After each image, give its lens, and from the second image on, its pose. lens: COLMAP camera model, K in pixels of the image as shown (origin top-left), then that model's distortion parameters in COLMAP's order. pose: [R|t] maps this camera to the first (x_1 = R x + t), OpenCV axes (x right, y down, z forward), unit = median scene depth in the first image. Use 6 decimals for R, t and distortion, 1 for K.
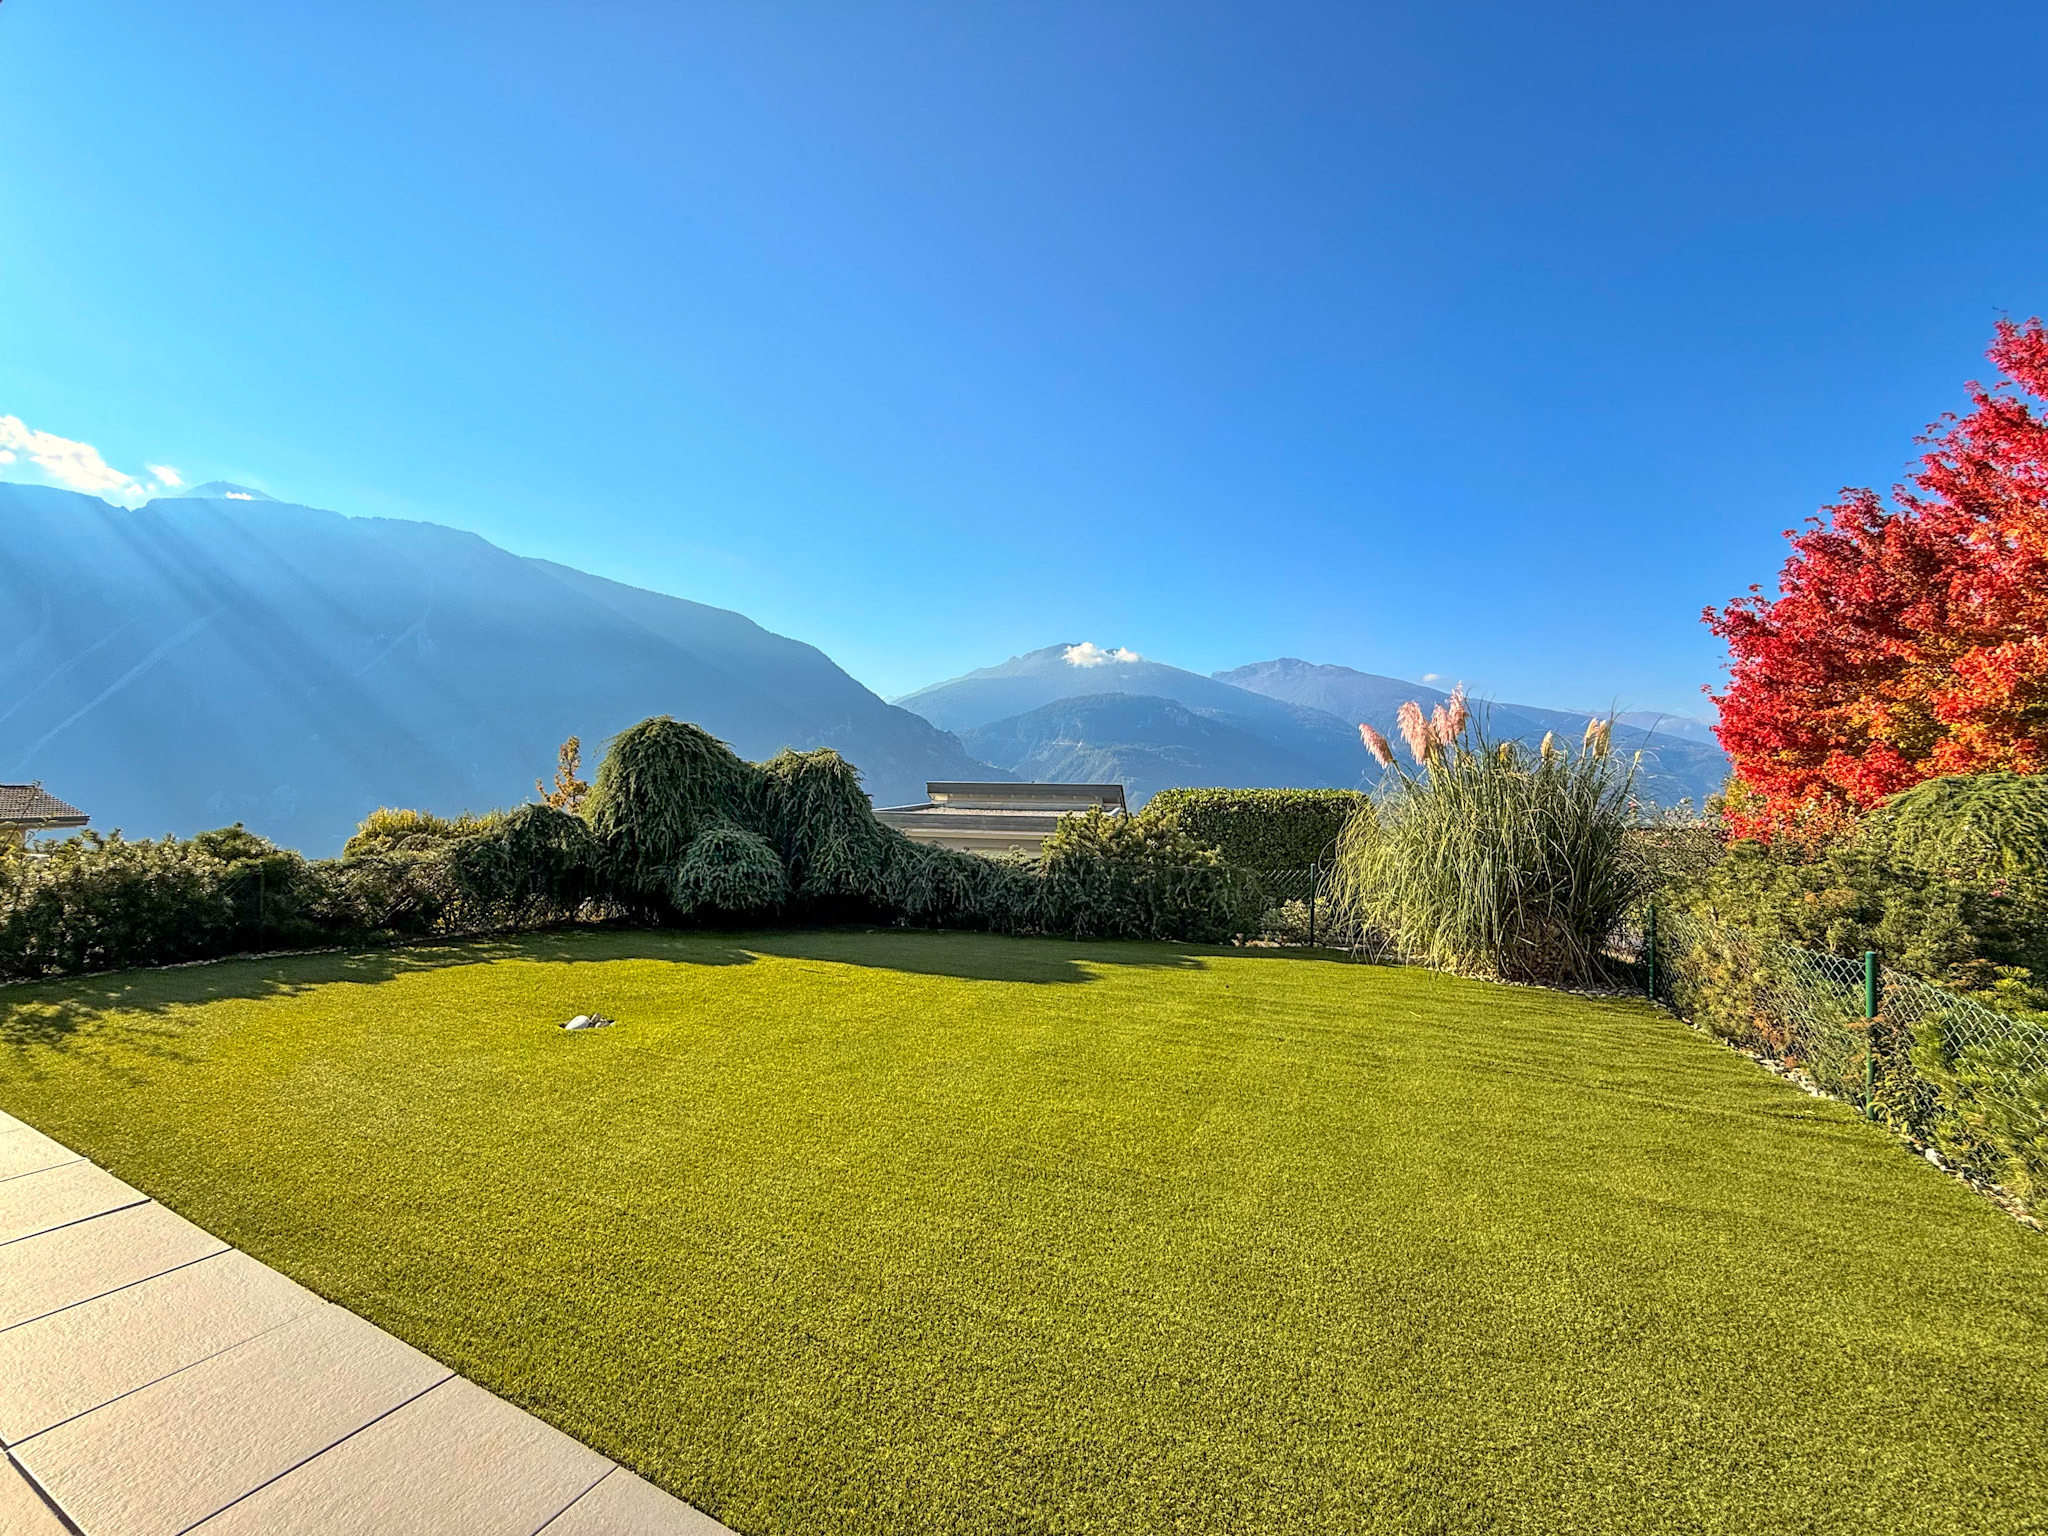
lens RADIAL K [[815.8, 0, 1014.5], [0, 815.8, 761.3], [0, 0, 1]] dist [0.001091, -0.000474]
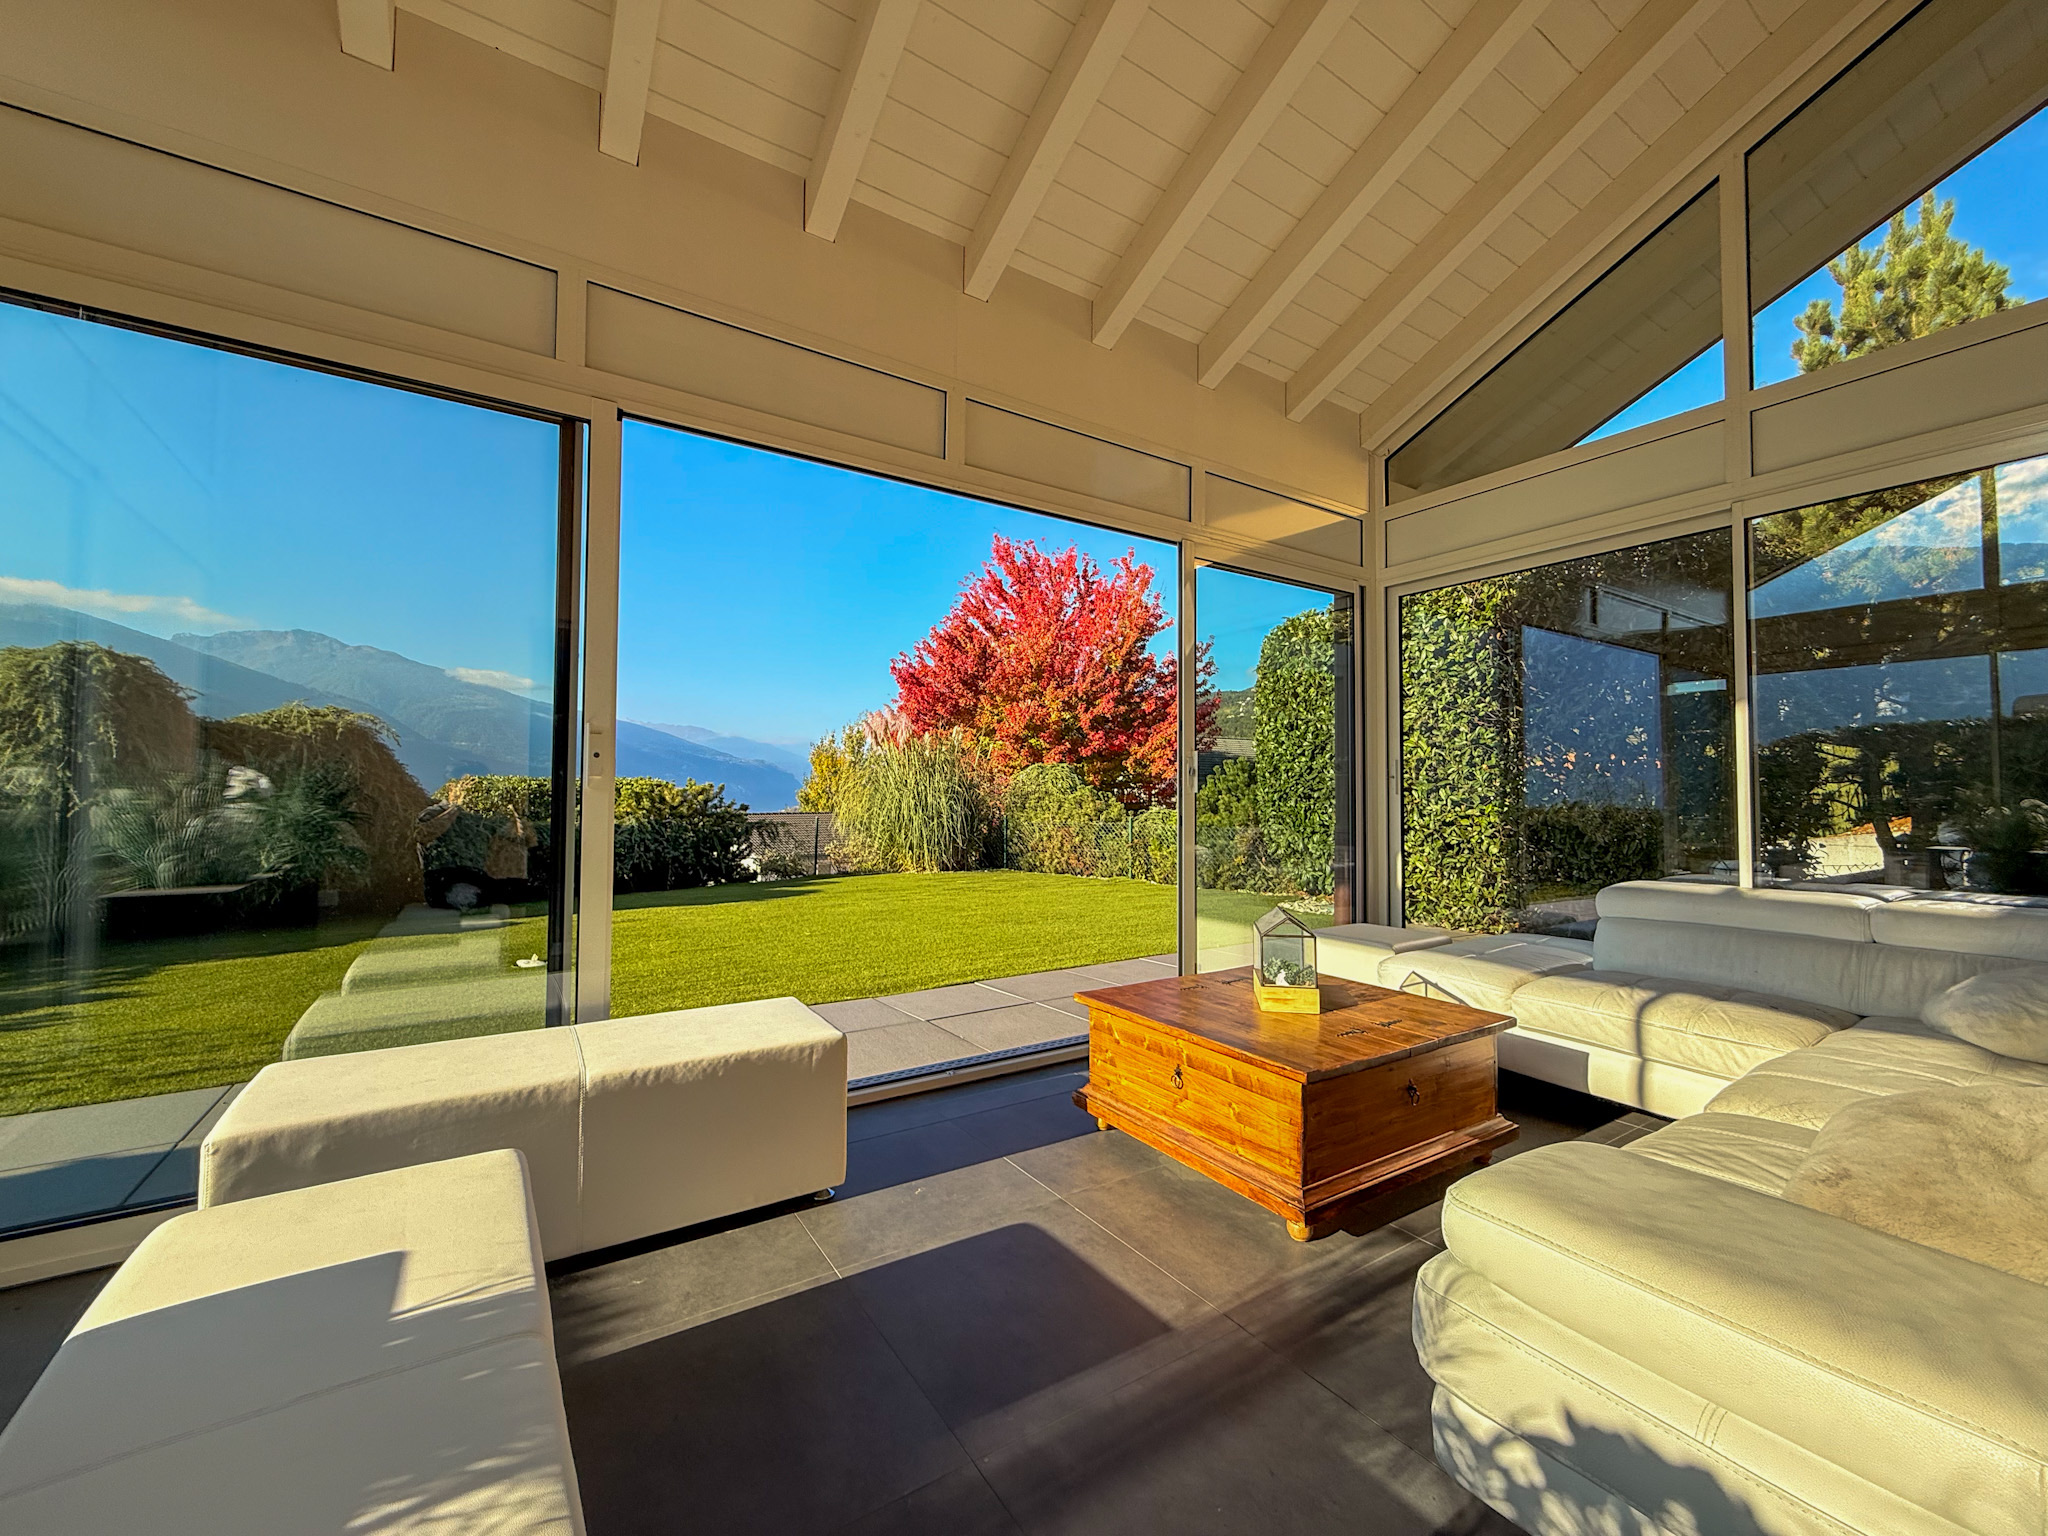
lens RADIAL K [[815.8, 0, 1013.8], [0, 815.8, 759.5], [0, 0, 1]] dist [0.001091, -0.000474]
pose [[0.505530, 0.028014, 0.862354, -0.643270], [-0.021745, 0.999569, -0.019724, 0.041363], [-0.862535, -0.008781, 0.505921, -0.014484]]
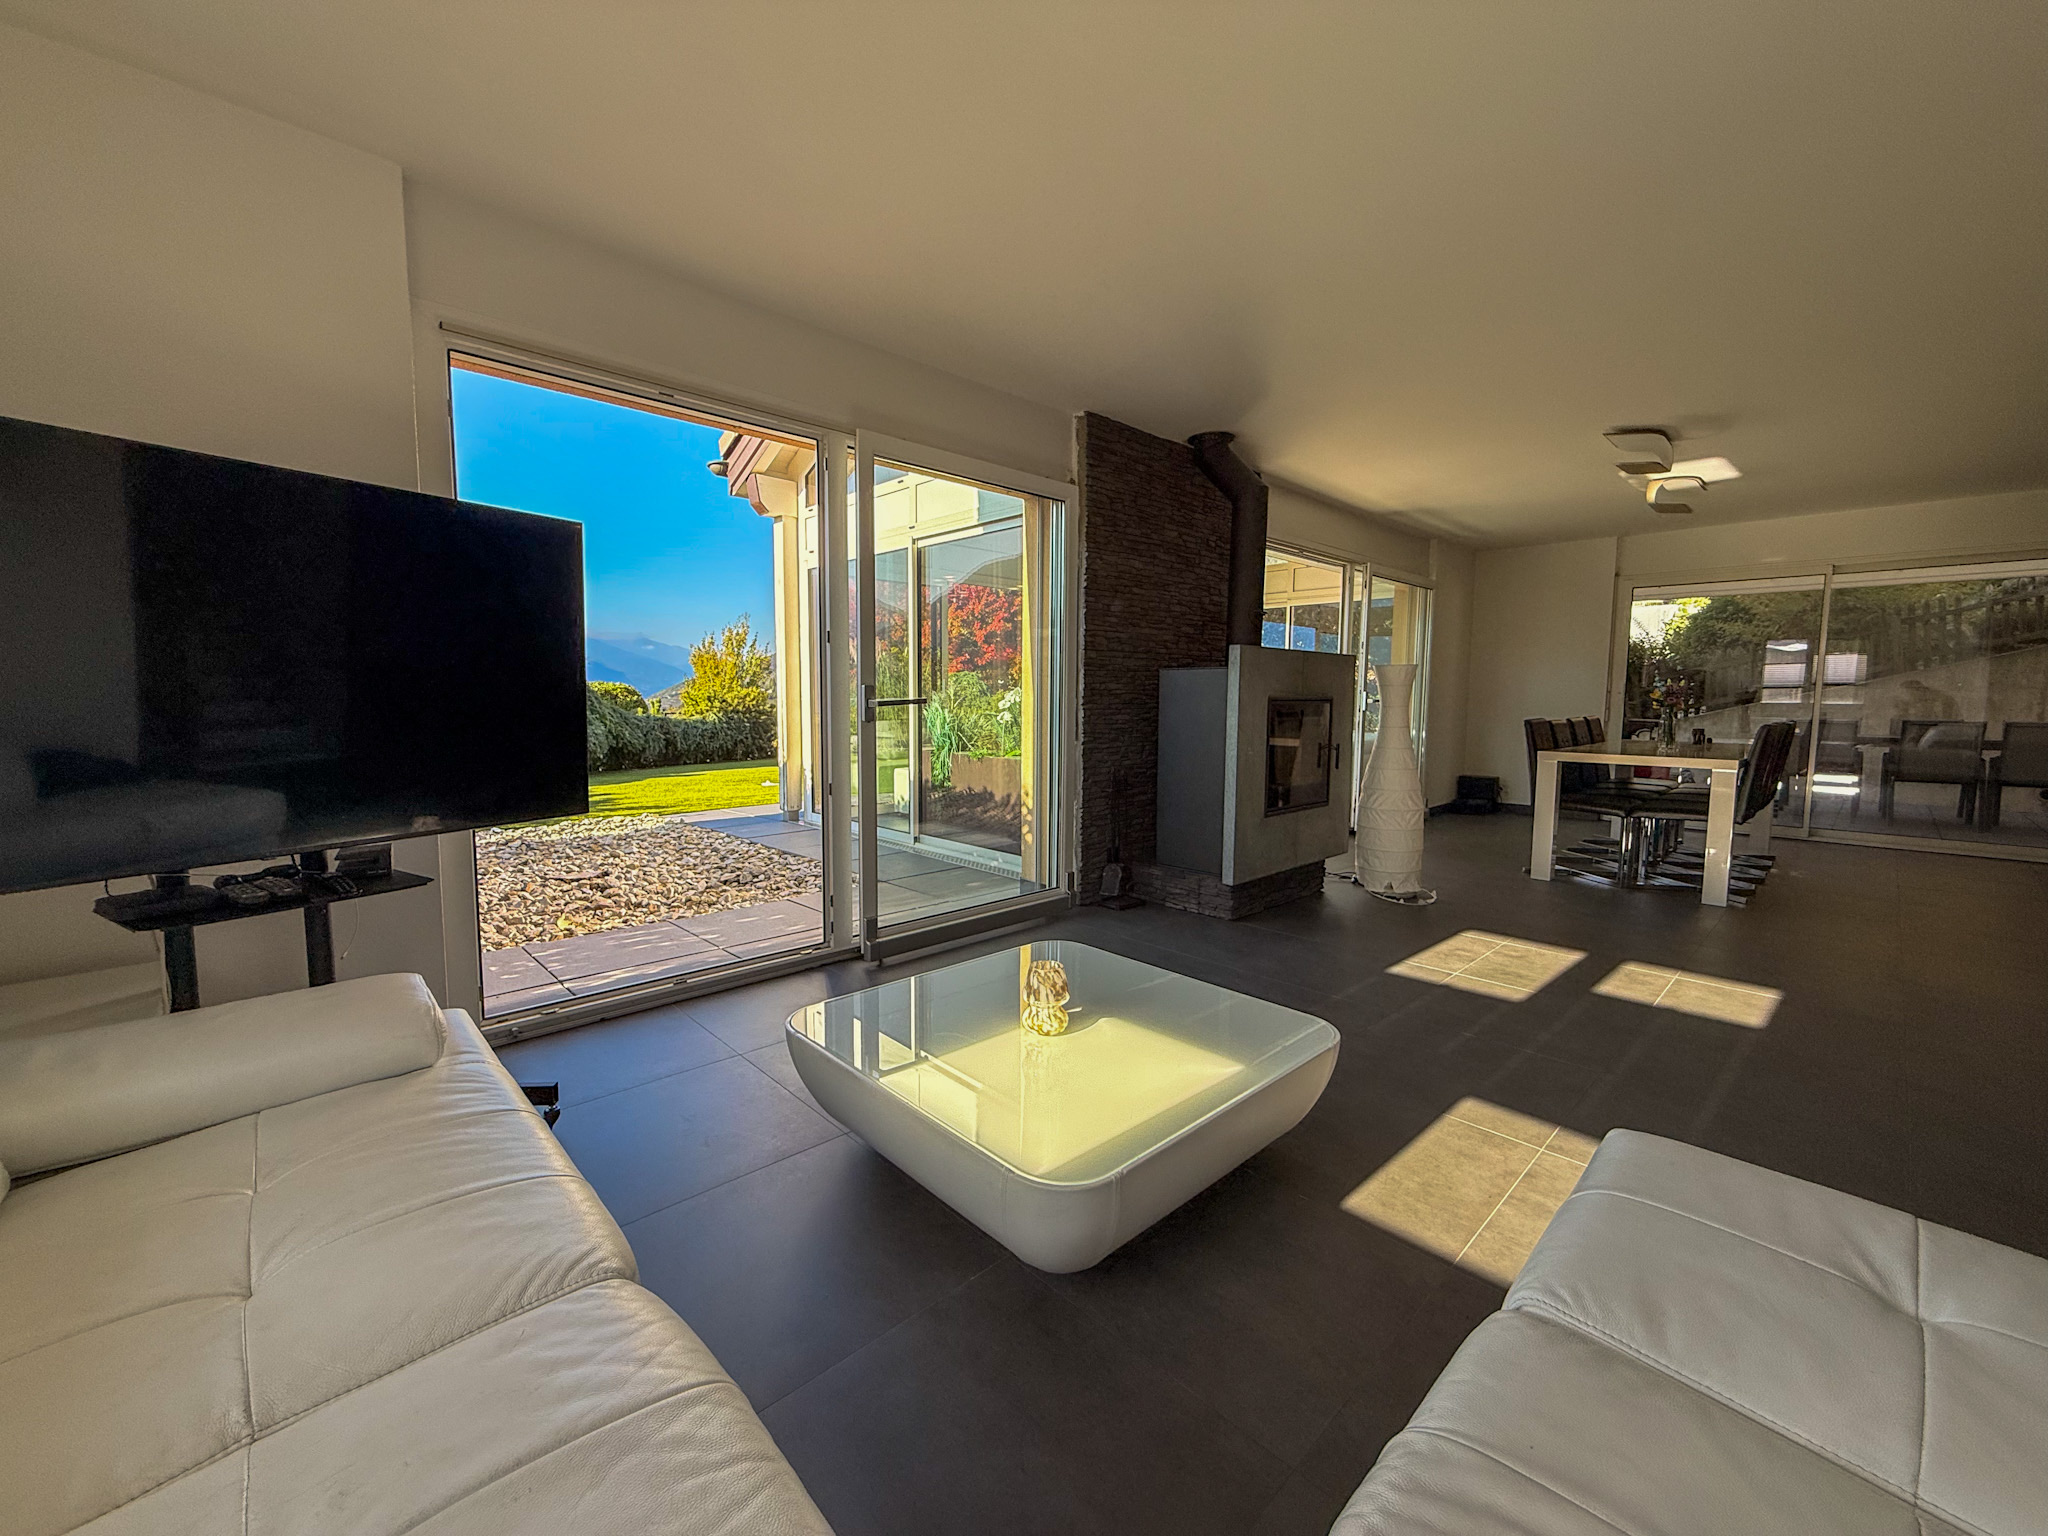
lens RADIAL K [[815.8, 0, 1017.6], [0, 815.8, 765.2], [0, 0, 1]] dist [0.001091, -0.000474]
pose [[0.339818, -0.091072, 0.936072, -1.277440], [-0.025283, 0.994056, 0.105892, 0.024352], [-0.940151, -0.059651, 0.335495, -0.140818]]
